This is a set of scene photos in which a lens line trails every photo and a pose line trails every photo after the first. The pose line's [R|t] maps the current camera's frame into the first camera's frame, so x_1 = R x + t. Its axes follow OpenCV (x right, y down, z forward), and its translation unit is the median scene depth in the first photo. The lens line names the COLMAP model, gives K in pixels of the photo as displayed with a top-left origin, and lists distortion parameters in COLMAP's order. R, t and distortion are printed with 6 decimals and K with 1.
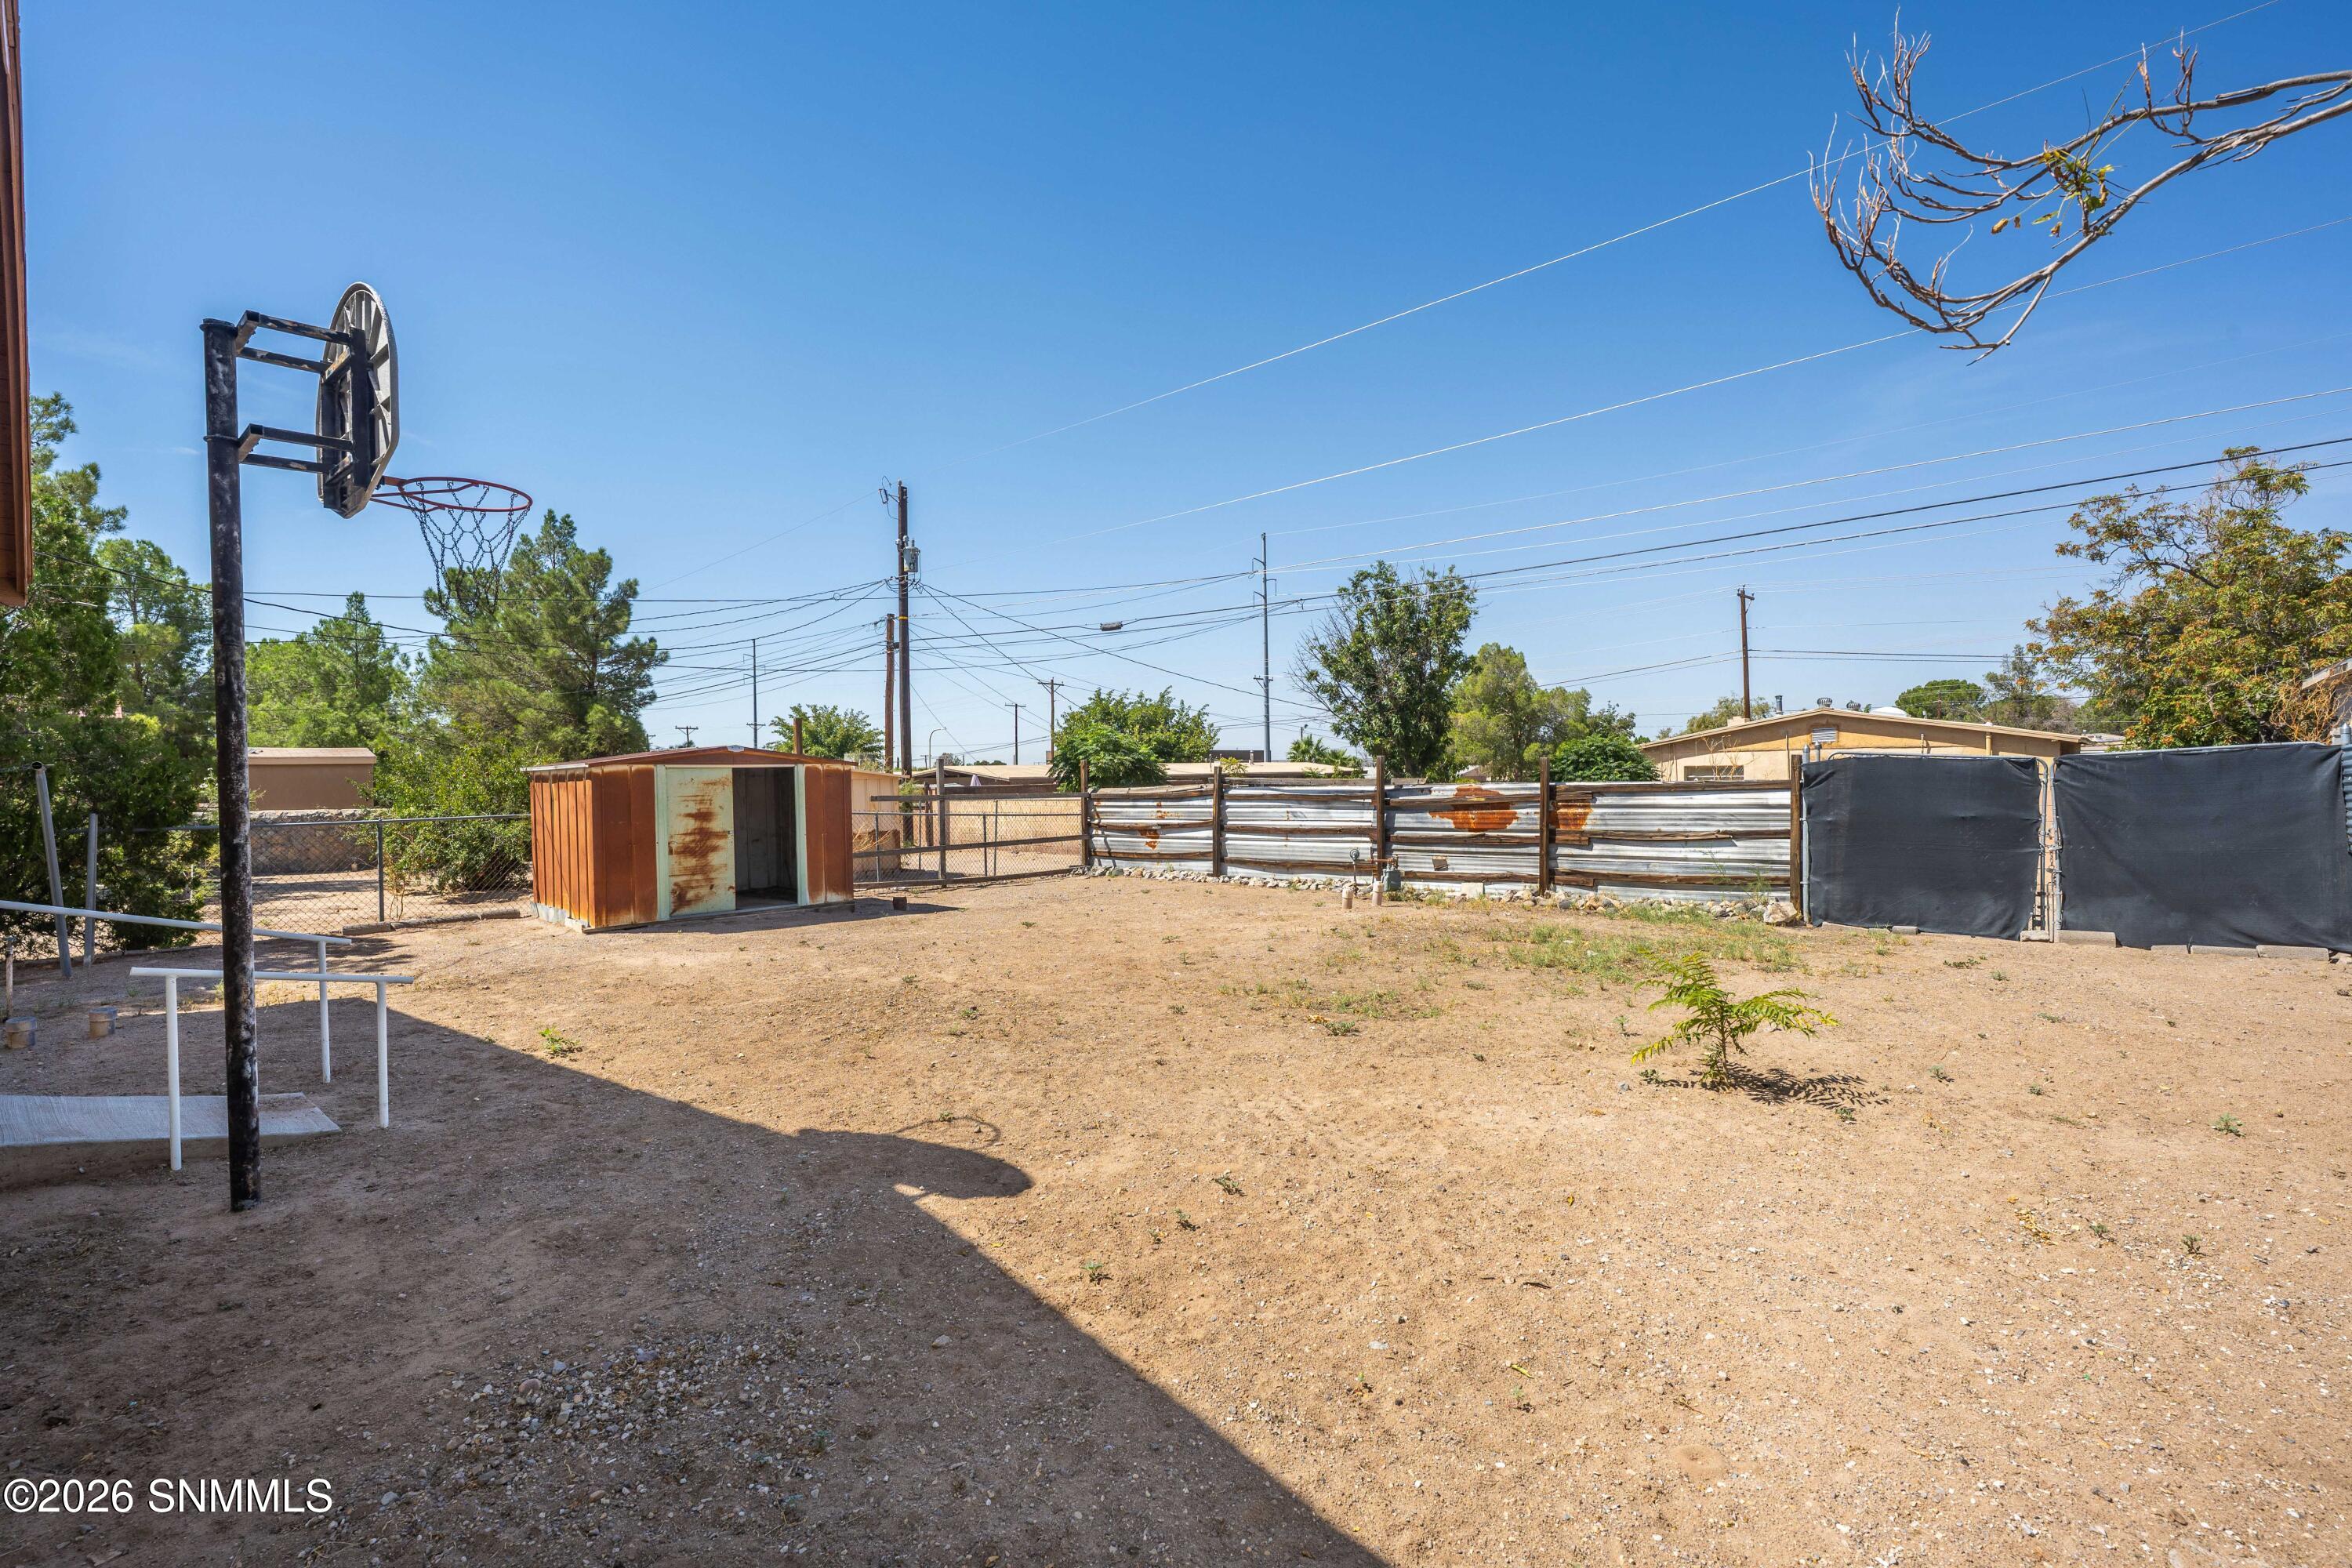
lens RADIAL K [[1055.3, 0, 1164.0], [0, 1055.3, 782.1], [0, 0, 1]] dist [-0.002252, -0.000102]
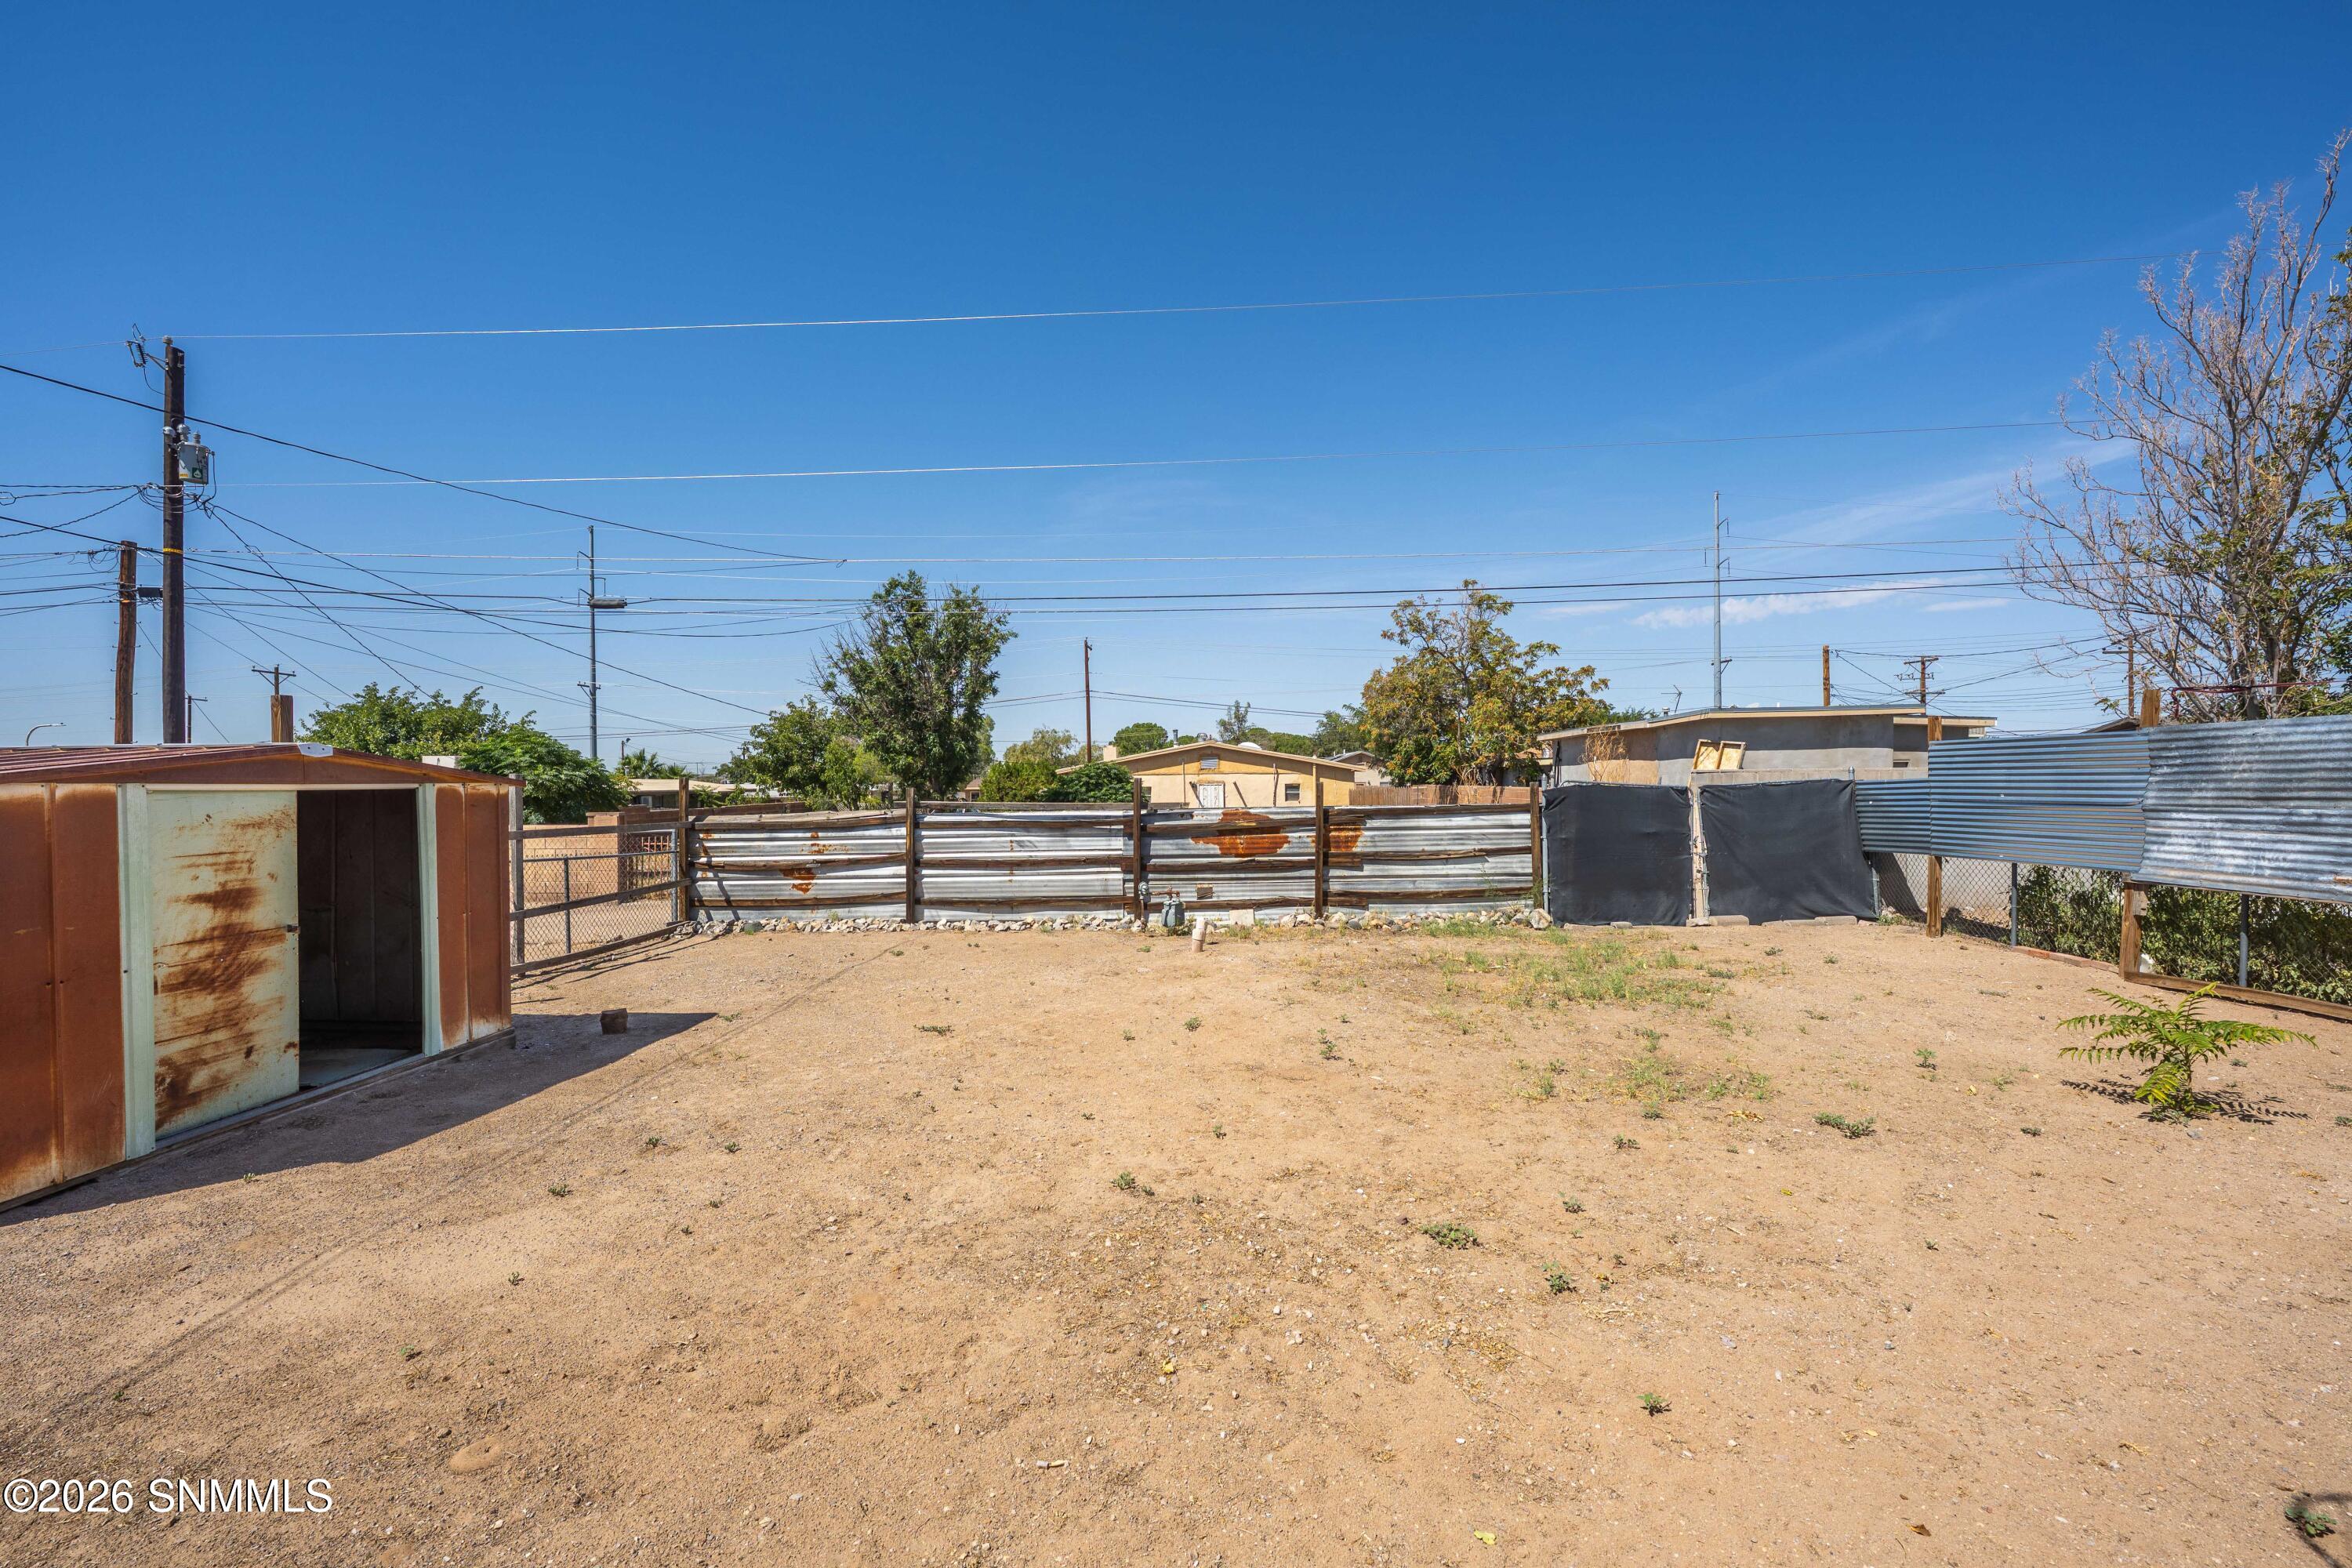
lens RADIAL K [[961.5, 0, 1164.0], [0, 961.5, 784.9], [0, 0, 1]] dist [-0.003846, -0.000067]
pose [[0.771068, 0.006397, 0.636721, -0.305745], [0.002662, 0.999908, -0.013270, -0.007442], [-0.636747, 0.011927, 0.770980, 0.337192]]
